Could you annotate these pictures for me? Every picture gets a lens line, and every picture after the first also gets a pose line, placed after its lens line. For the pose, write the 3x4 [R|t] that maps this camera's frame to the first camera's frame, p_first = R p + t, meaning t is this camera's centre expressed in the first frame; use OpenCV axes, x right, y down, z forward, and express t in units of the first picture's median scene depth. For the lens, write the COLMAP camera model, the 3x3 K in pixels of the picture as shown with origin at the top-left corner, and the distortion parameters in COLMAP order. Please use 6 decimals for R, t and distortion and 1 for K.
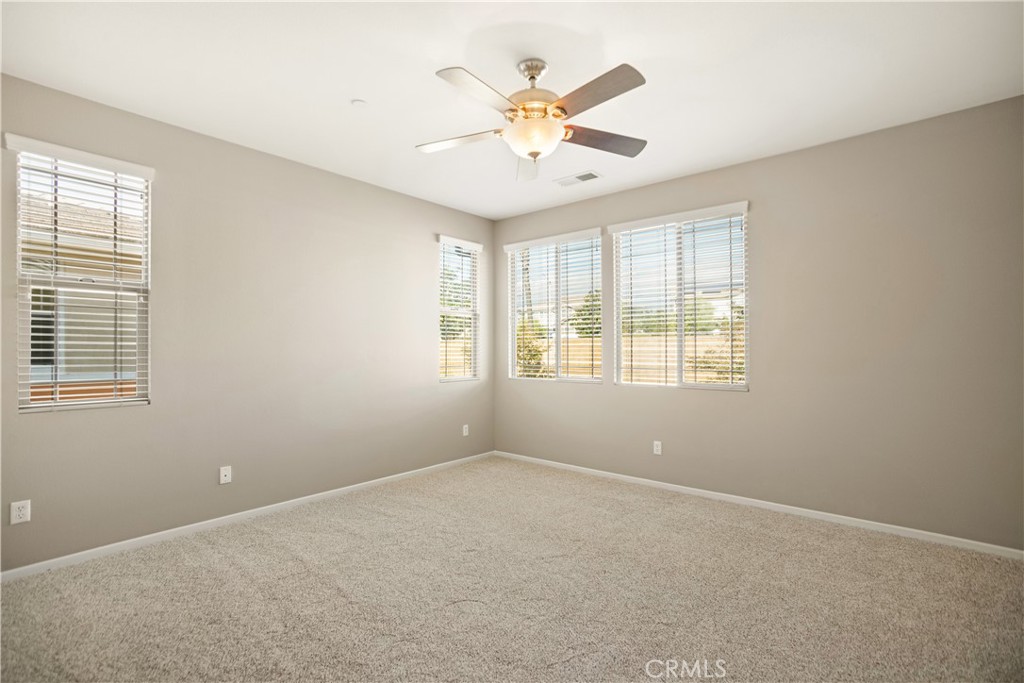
lens RADIAL K [[471.3, 0, 515.1], [0, 471.3, 353.0], [0, 0, 1]] dist [-0.052044, 0.021884]
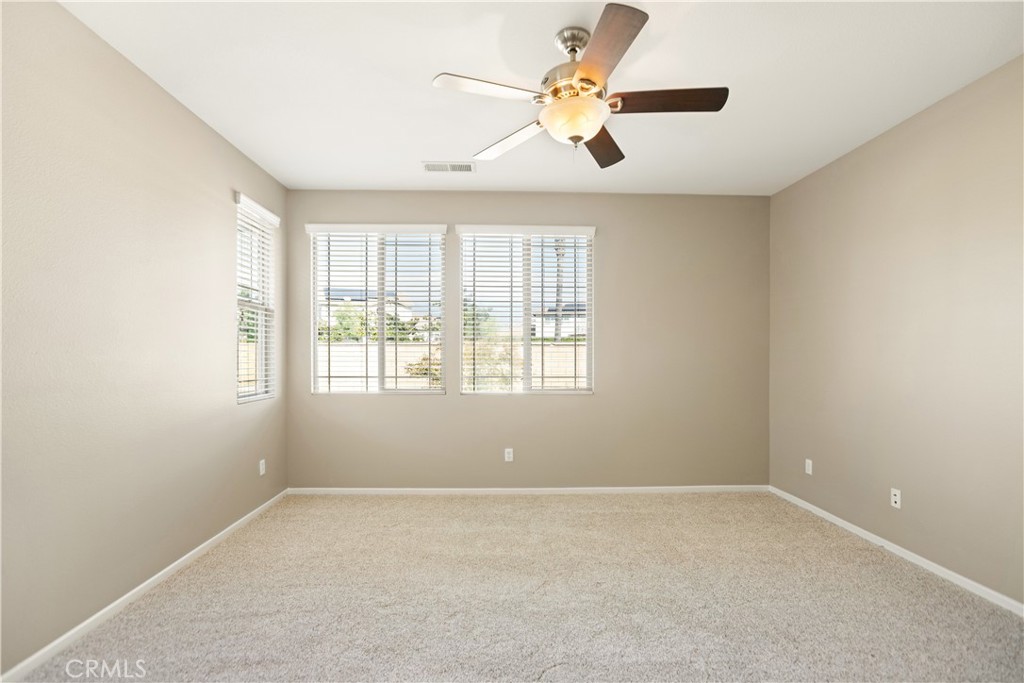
lens RADIAL K [[473.6, 0, 512.8], [0, 473.6, 358.1], [0, 0, 1]] dist [-0.055669, 0.033110]
pose [[0.739164, -0.001250, 0.673524, -0.326634], [0.003482, 0.999992, -0.001966, -0.003169], [-0.673517, 0.003798, 0.739162, 0.214155]]
